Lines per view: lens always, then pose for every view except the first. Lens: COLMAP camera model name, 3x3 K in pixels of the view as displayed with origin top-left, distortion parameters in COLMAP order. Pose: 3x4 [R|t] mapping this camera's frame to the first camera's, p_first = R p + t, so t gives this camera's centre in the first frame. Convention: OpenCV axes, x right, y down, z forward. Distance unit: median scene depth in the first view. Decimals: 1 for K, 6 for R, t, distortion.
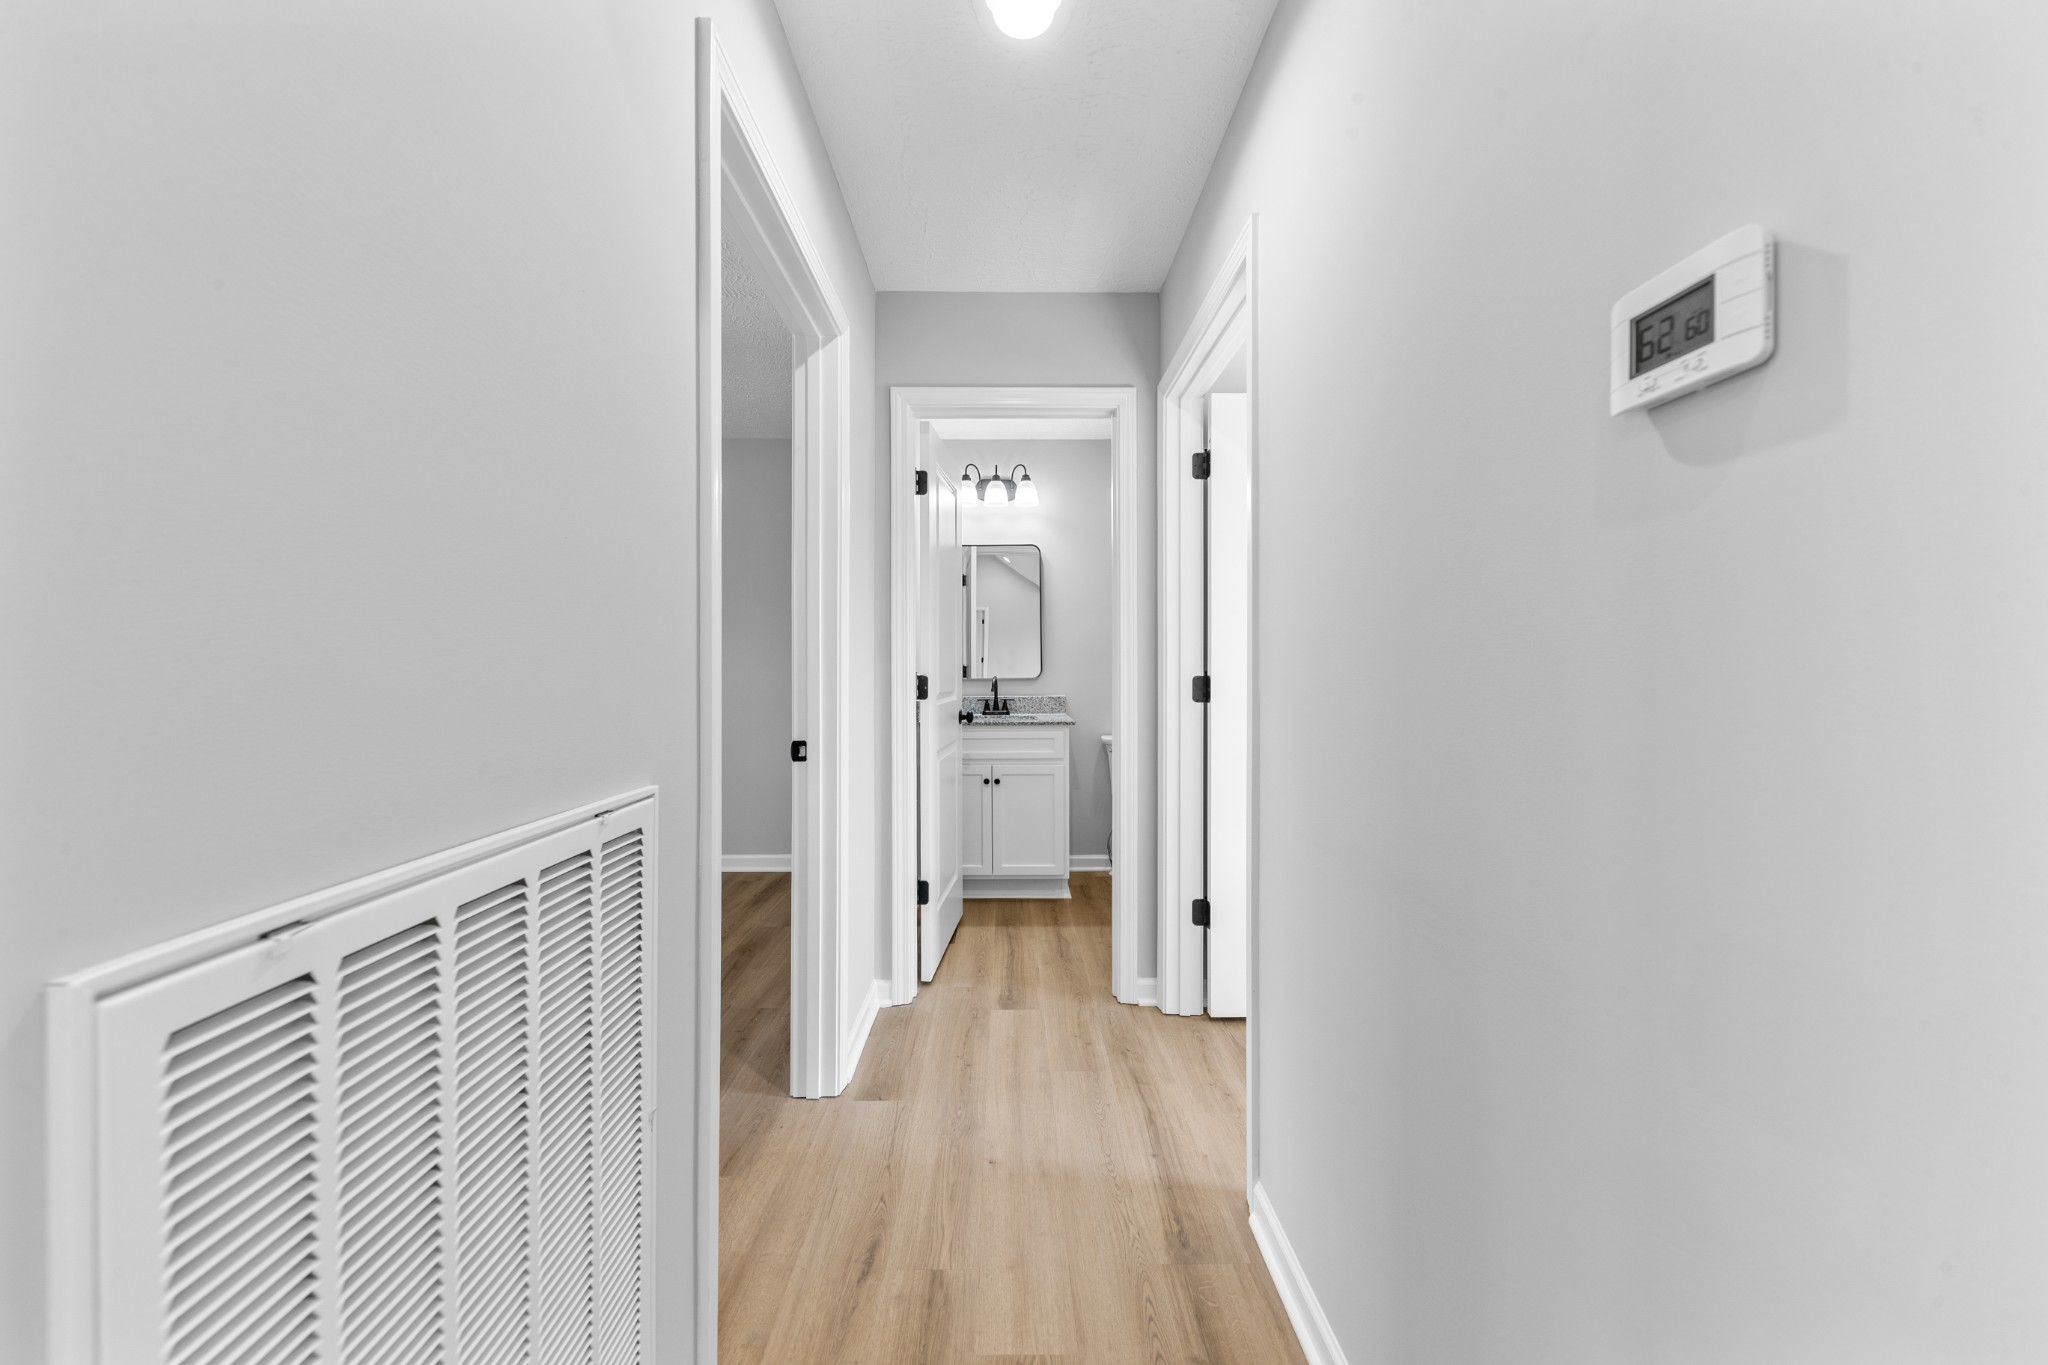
lens RADIAL K [[731.7, 0, 1024.7], [0, 731.7, 686.7], [0, 0, 1]] dist [-0.001324, -0.000055]
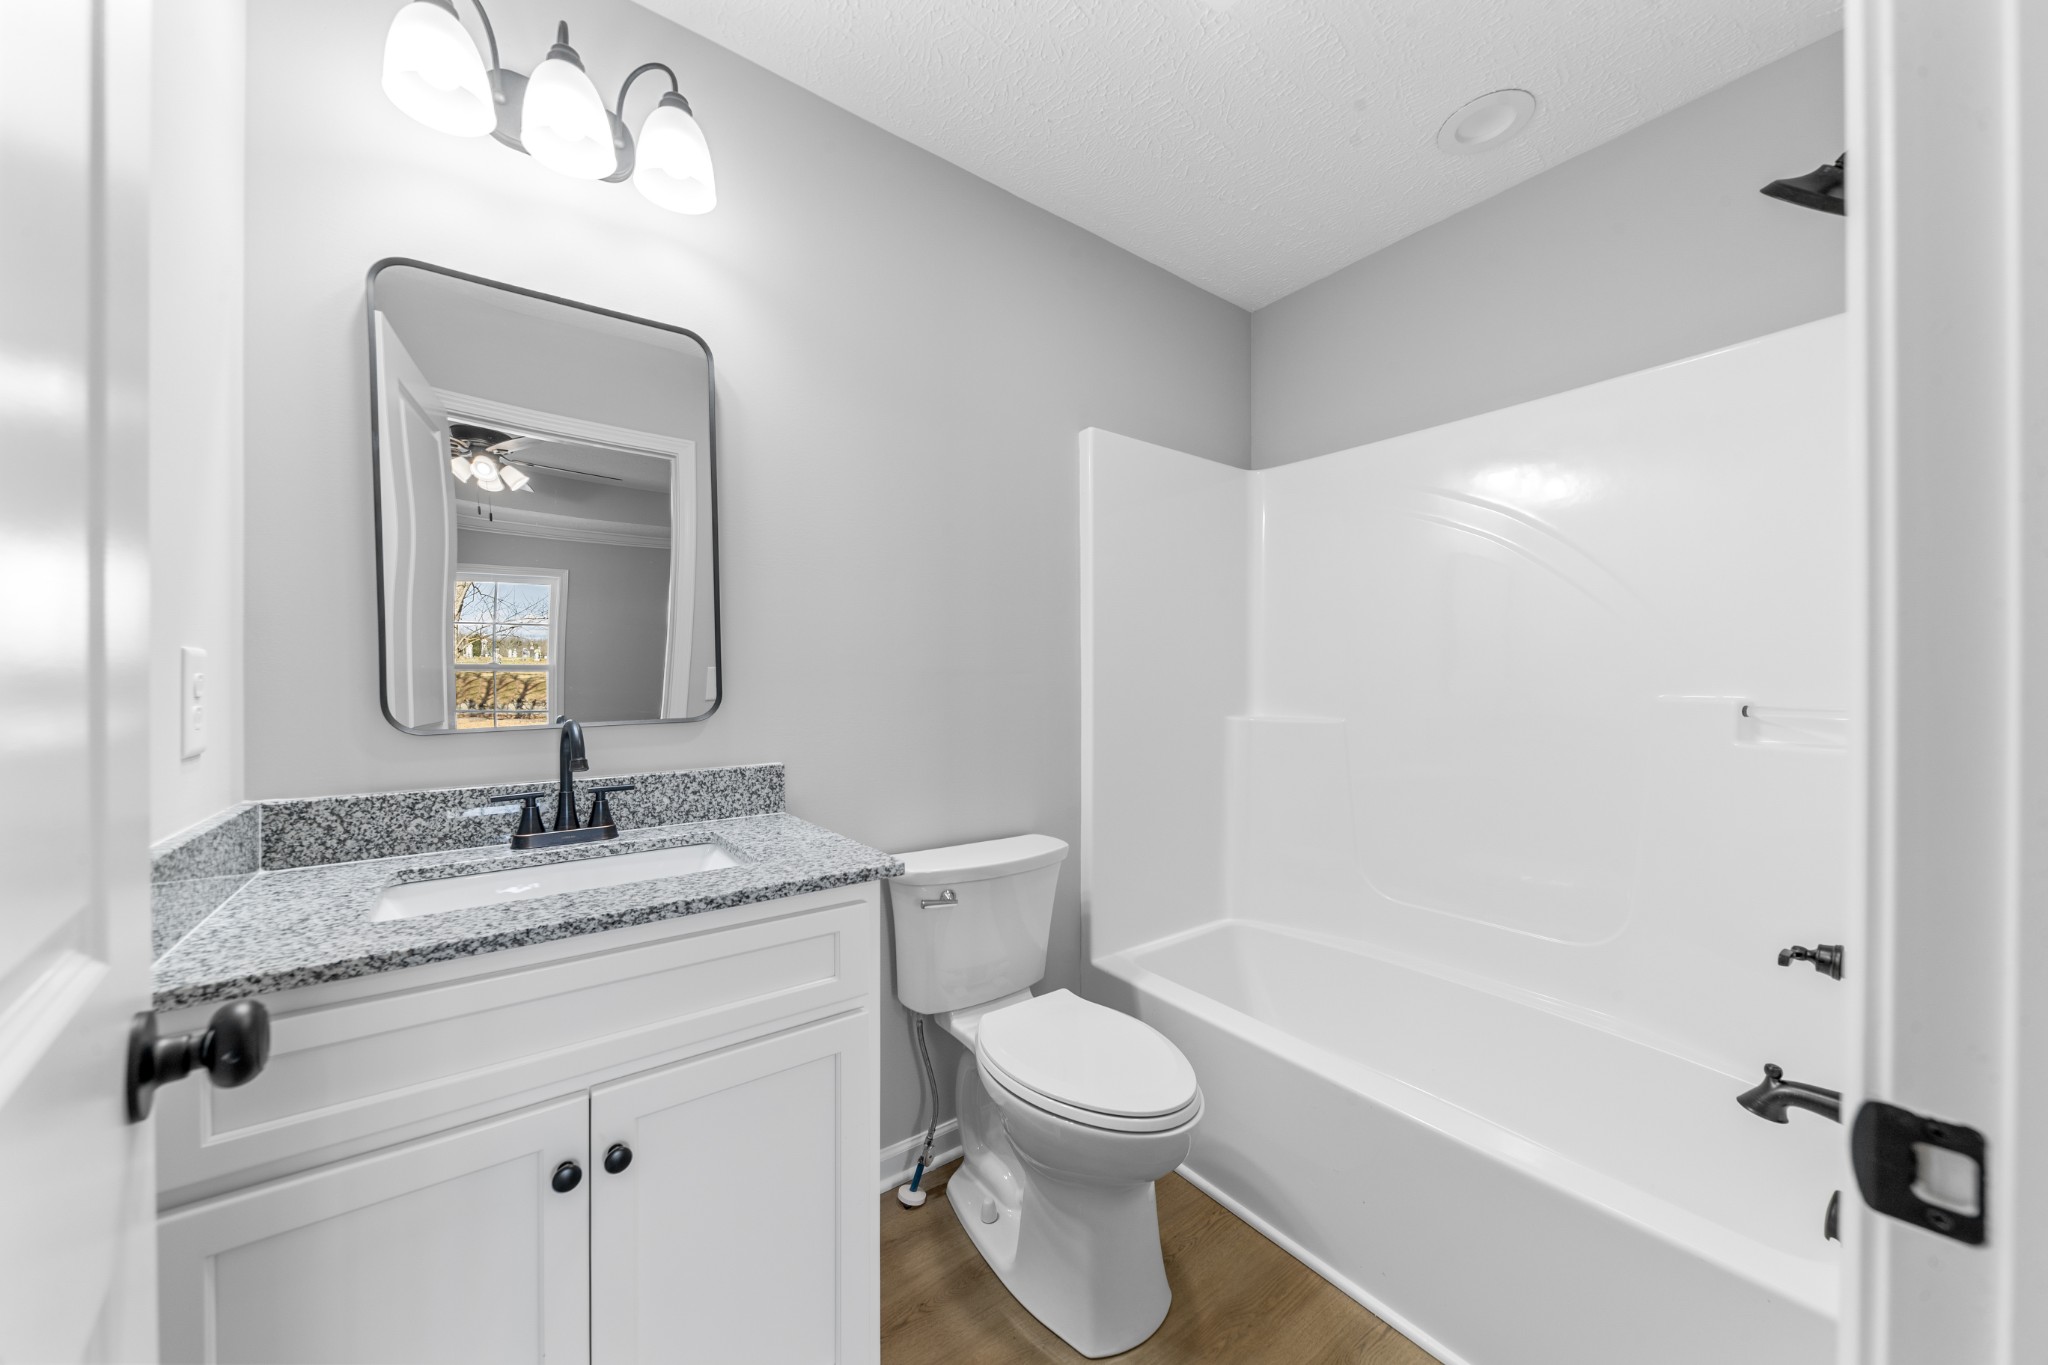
lens RADIAL K [[731.7, 0, 1020.2], [0, 731.7, 687.1], [0, 0, 1]] dist [-0.001324, -0.000055]
pose [[0.813349, 0.003053, 0.581768, -0.062994], [0.003018, 0.999951, -0.009468, -0.022052], [-0.581768, 0.009456, 0.813300, 0.645056]]
